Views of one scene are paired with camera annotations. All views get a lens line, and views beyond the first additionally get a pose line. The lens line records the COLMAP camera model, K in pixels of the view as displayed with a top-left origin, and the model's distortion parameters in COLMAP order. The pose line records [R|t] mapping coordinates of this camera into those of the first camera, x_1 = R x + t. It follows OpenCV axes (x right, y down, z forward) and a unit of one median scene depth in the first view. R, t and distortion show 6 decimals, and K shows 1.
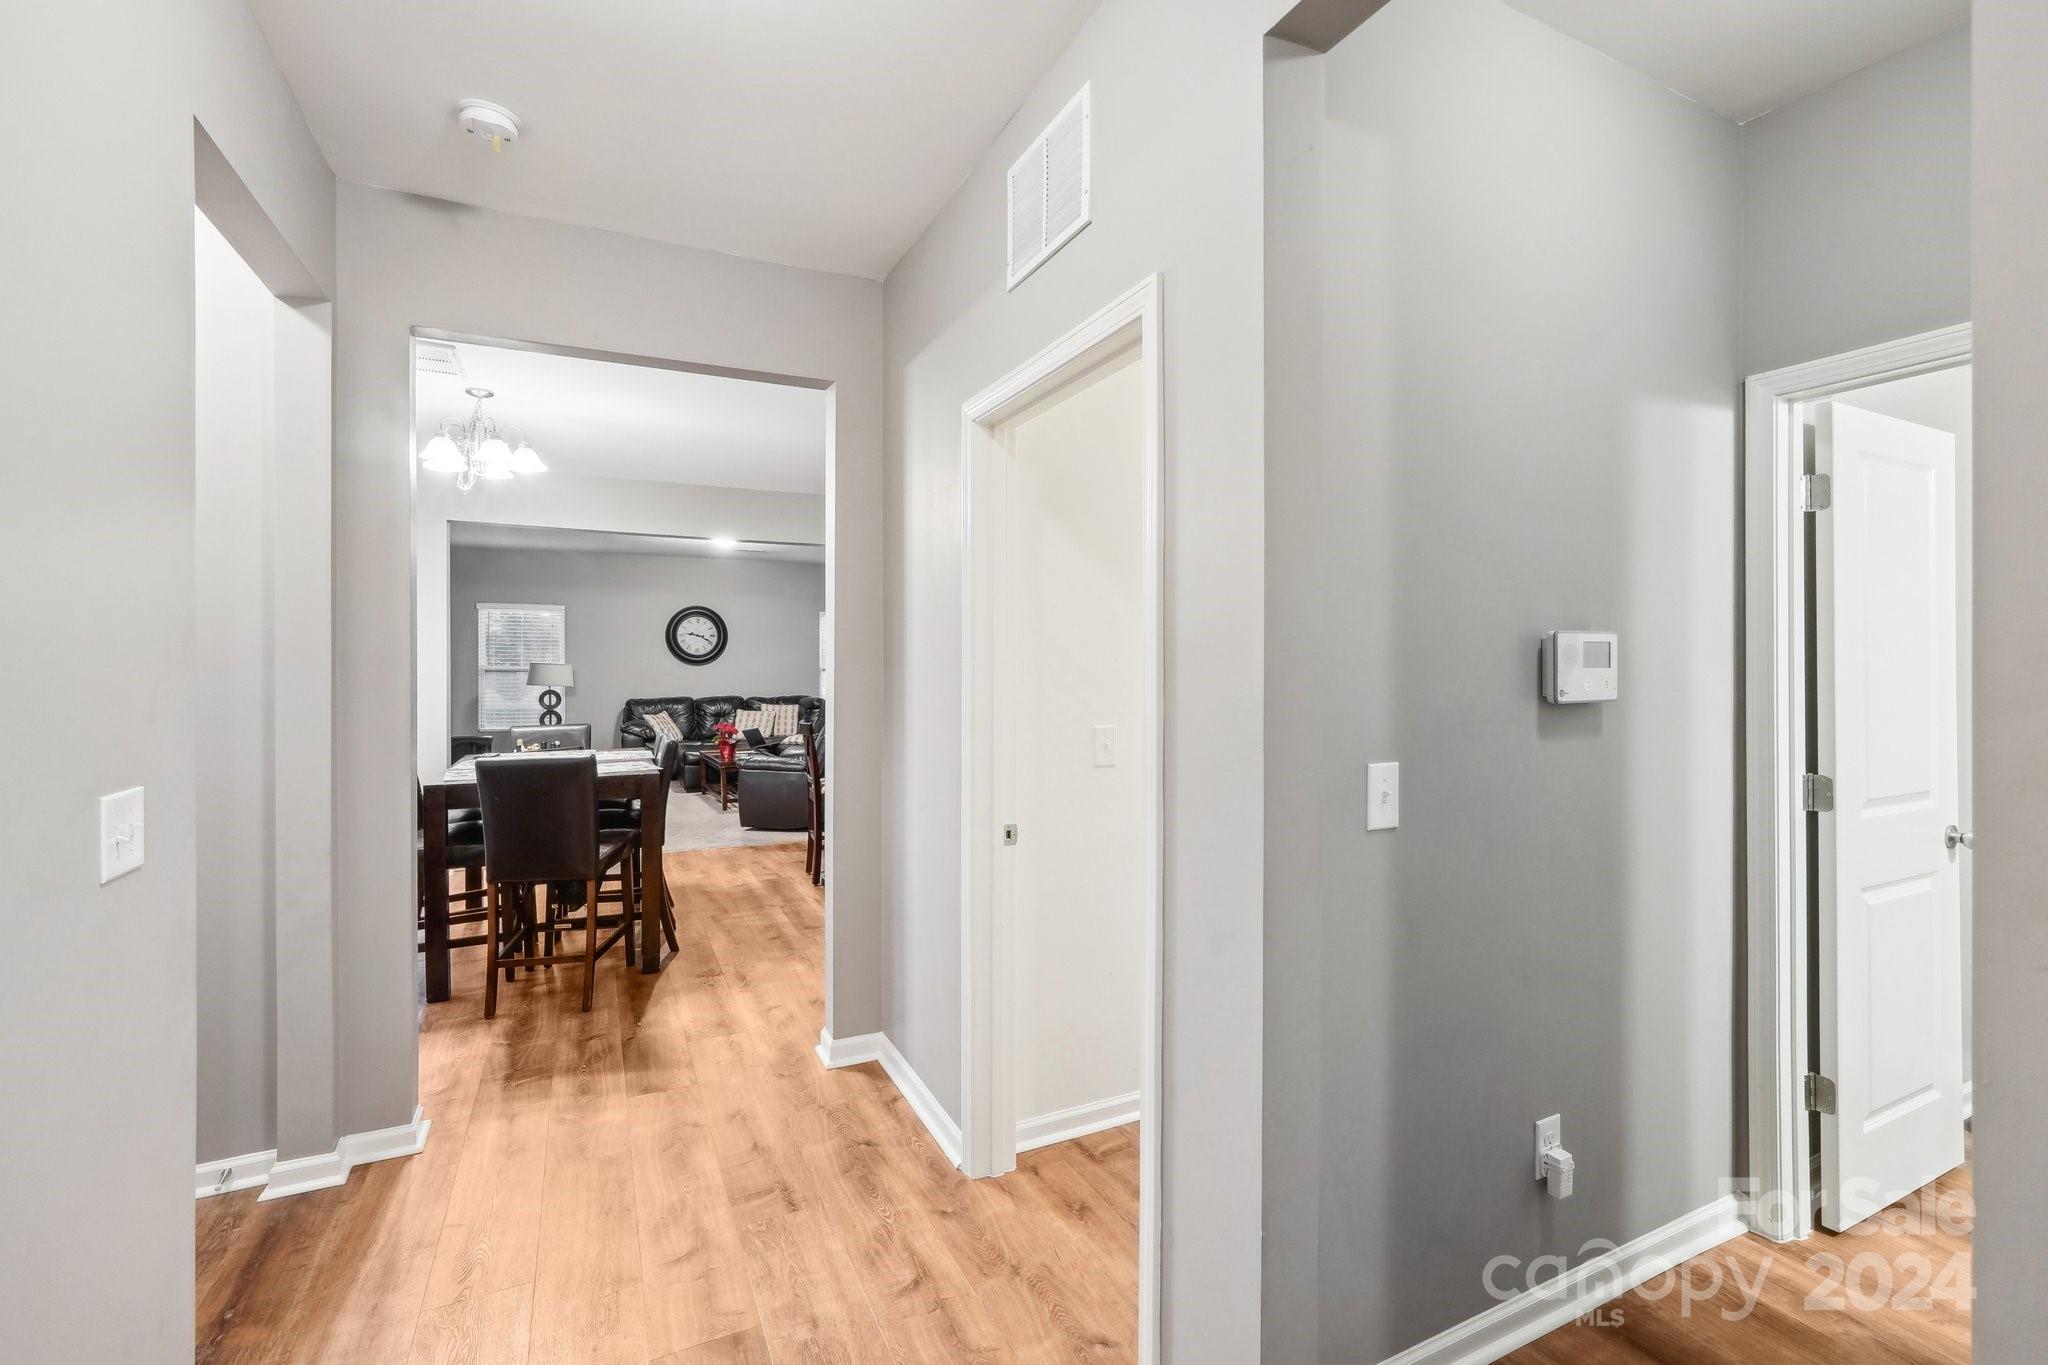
lens RADIAL K [[891.6, 0, 1027.9], [0, 891.6, 667.4], [0, 0, 1]] dist [-0.016000, 0.006858]
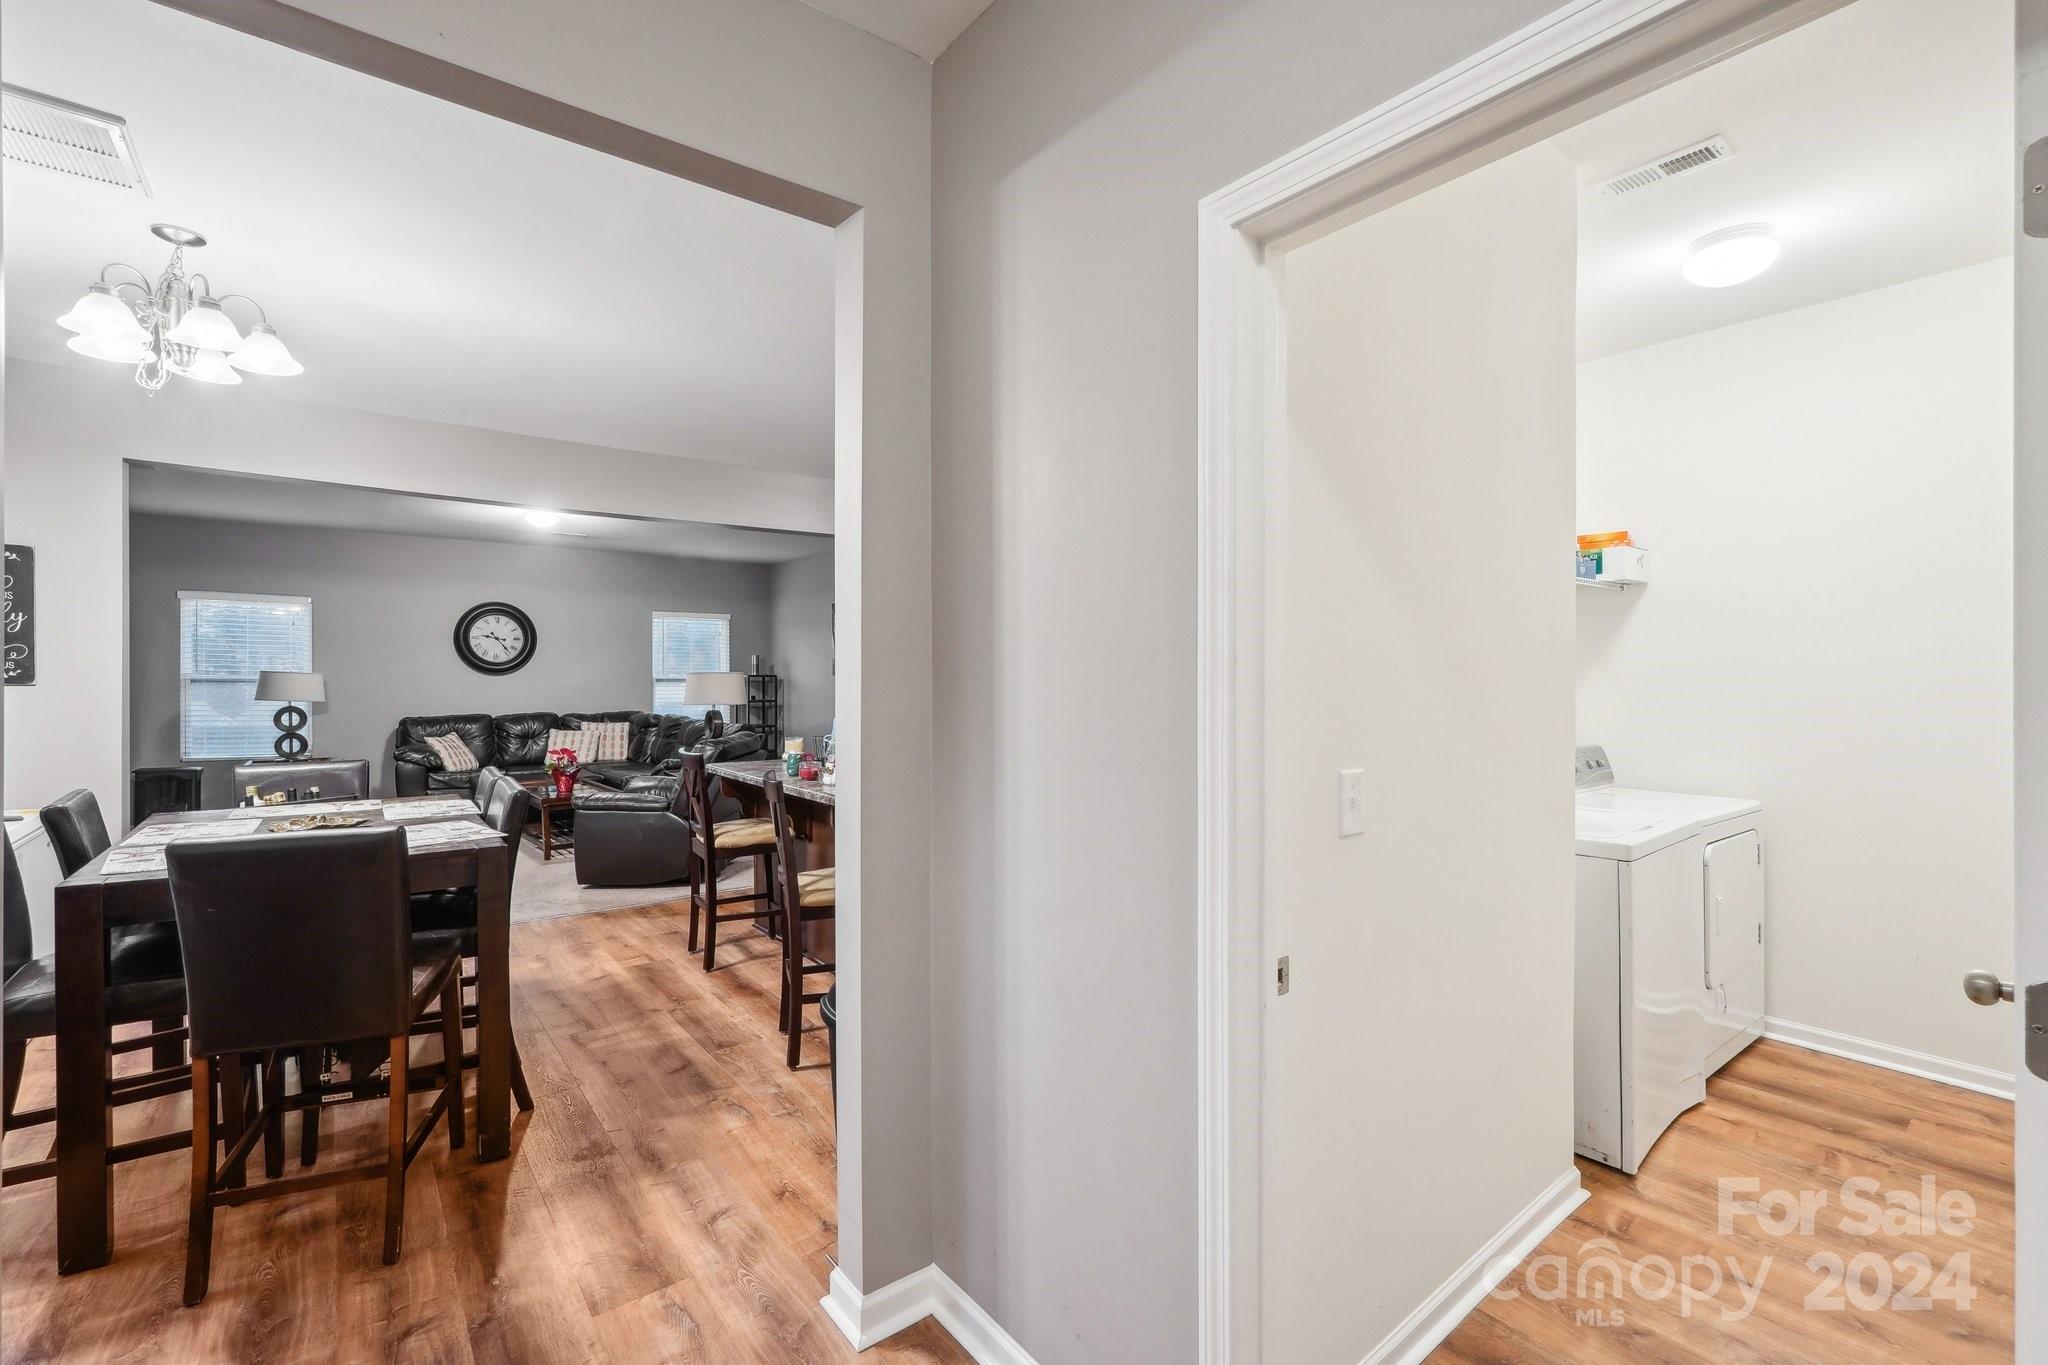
lens RADIAL K [[891.6, 0, 1022.5], [0, 891.6, 681.4], [0, 0, 1]] dist [-0.016000, 0.006858]
pose [[0.979006, 0.002053, 0.203822, -0.161566], [-0.002530, 0.999995, 0.002079, 0.001277], [-0.203817, -0.002551, 0.979006, 0.266895]]
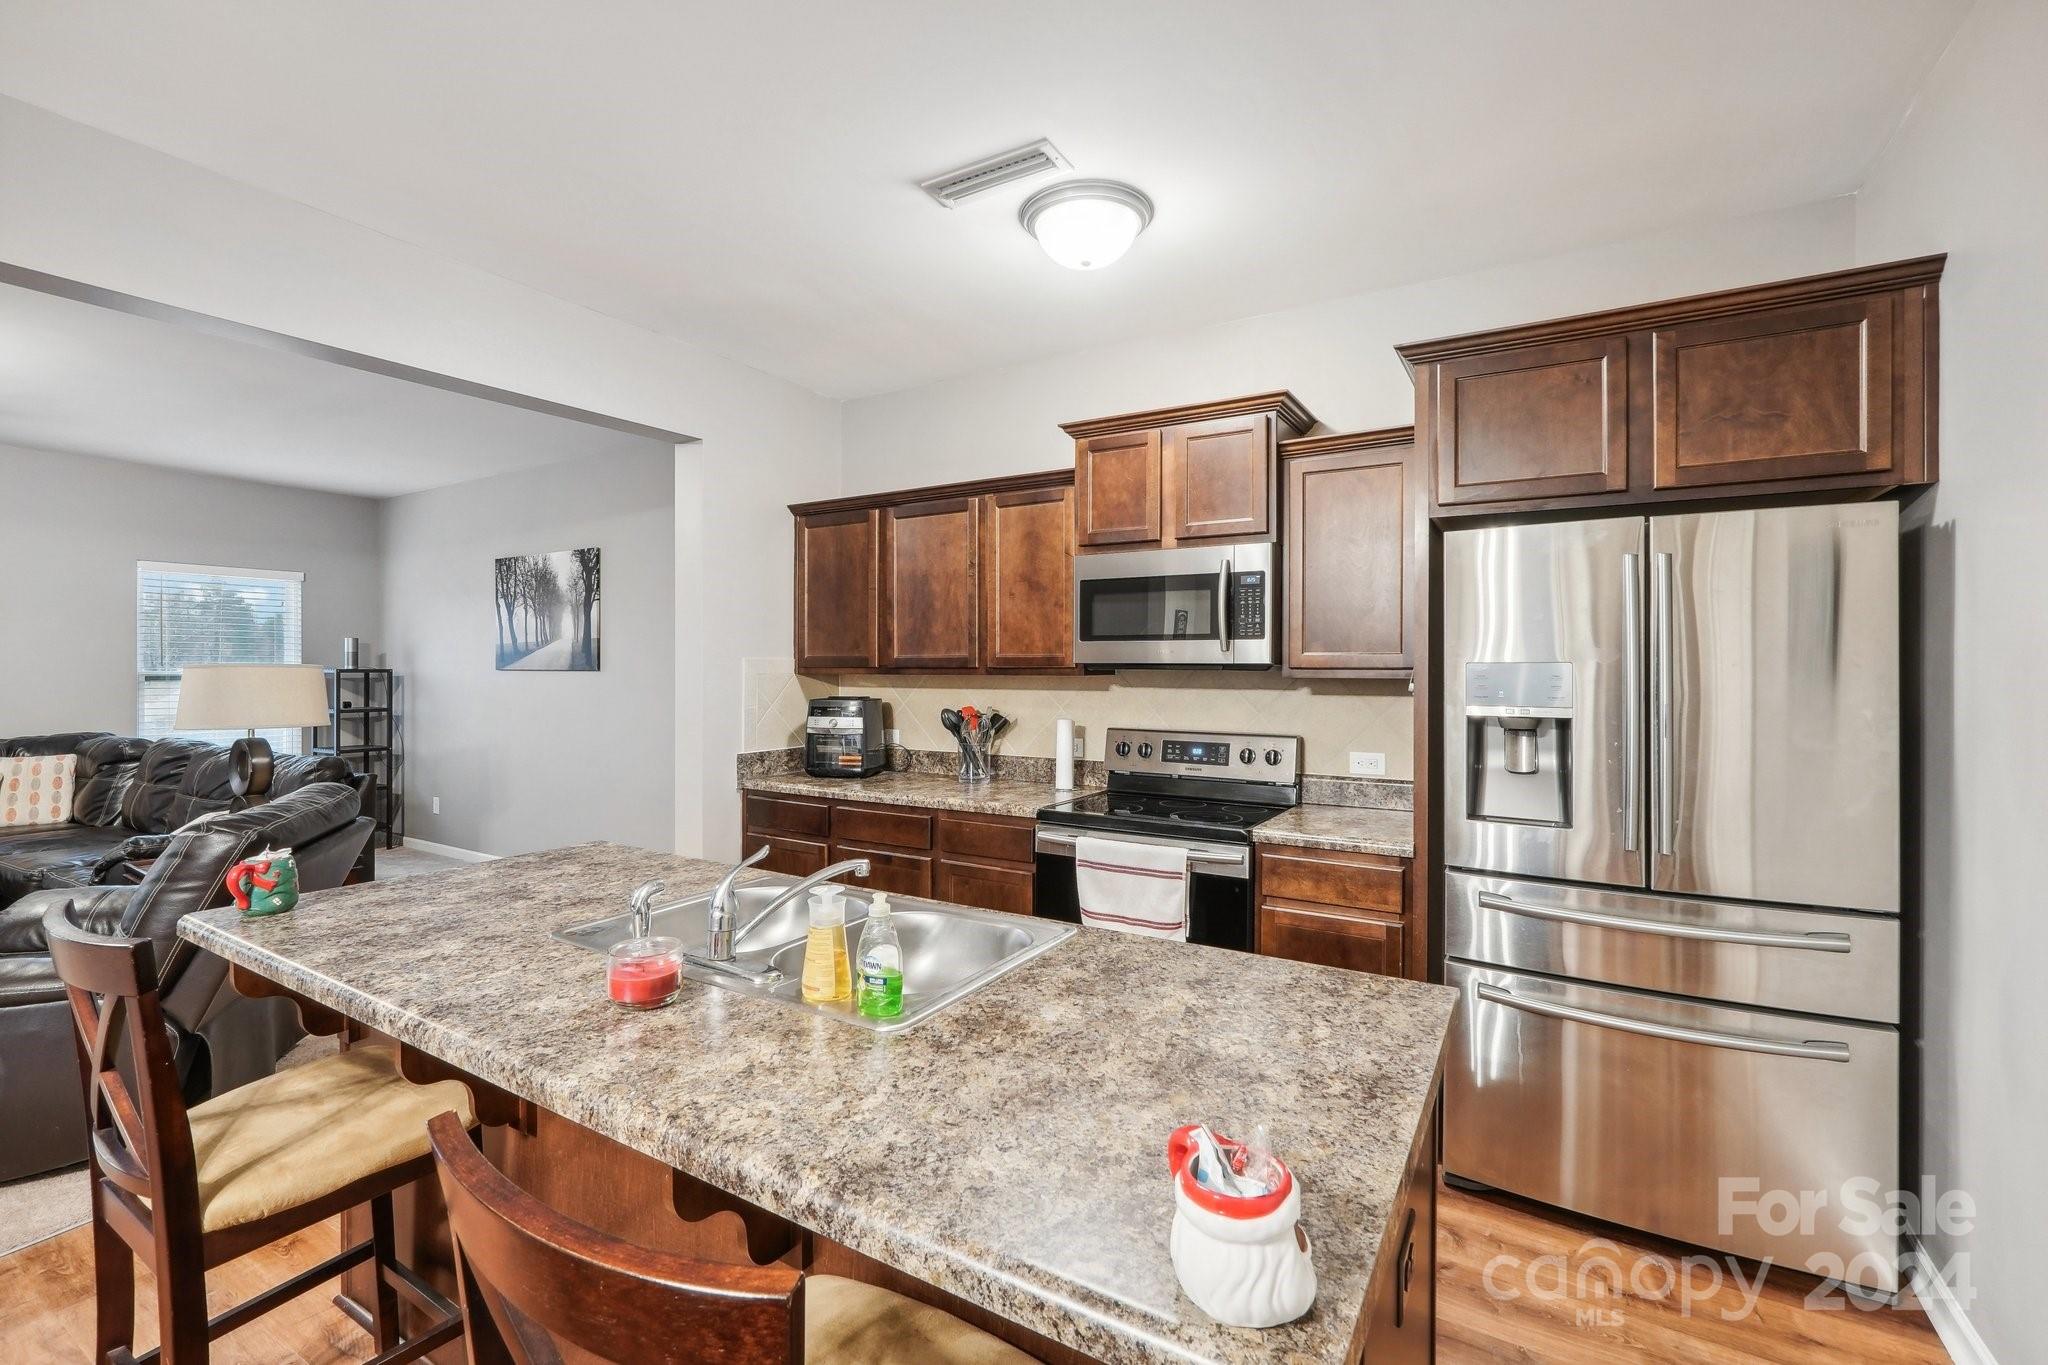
lens RADIAL K [[891.6, 0, 1028.4], [0, 891.6, 672.7], [0, 0, 1]] dist [-0.016000, 0.006858]
pose [[0.845159, 0.002306, 0.534510, -0.205715], [-0.001952, 0.999997, -0.001228, -0.003024], [-0.534512, -0.000005, 0.845161, 0.844135]]
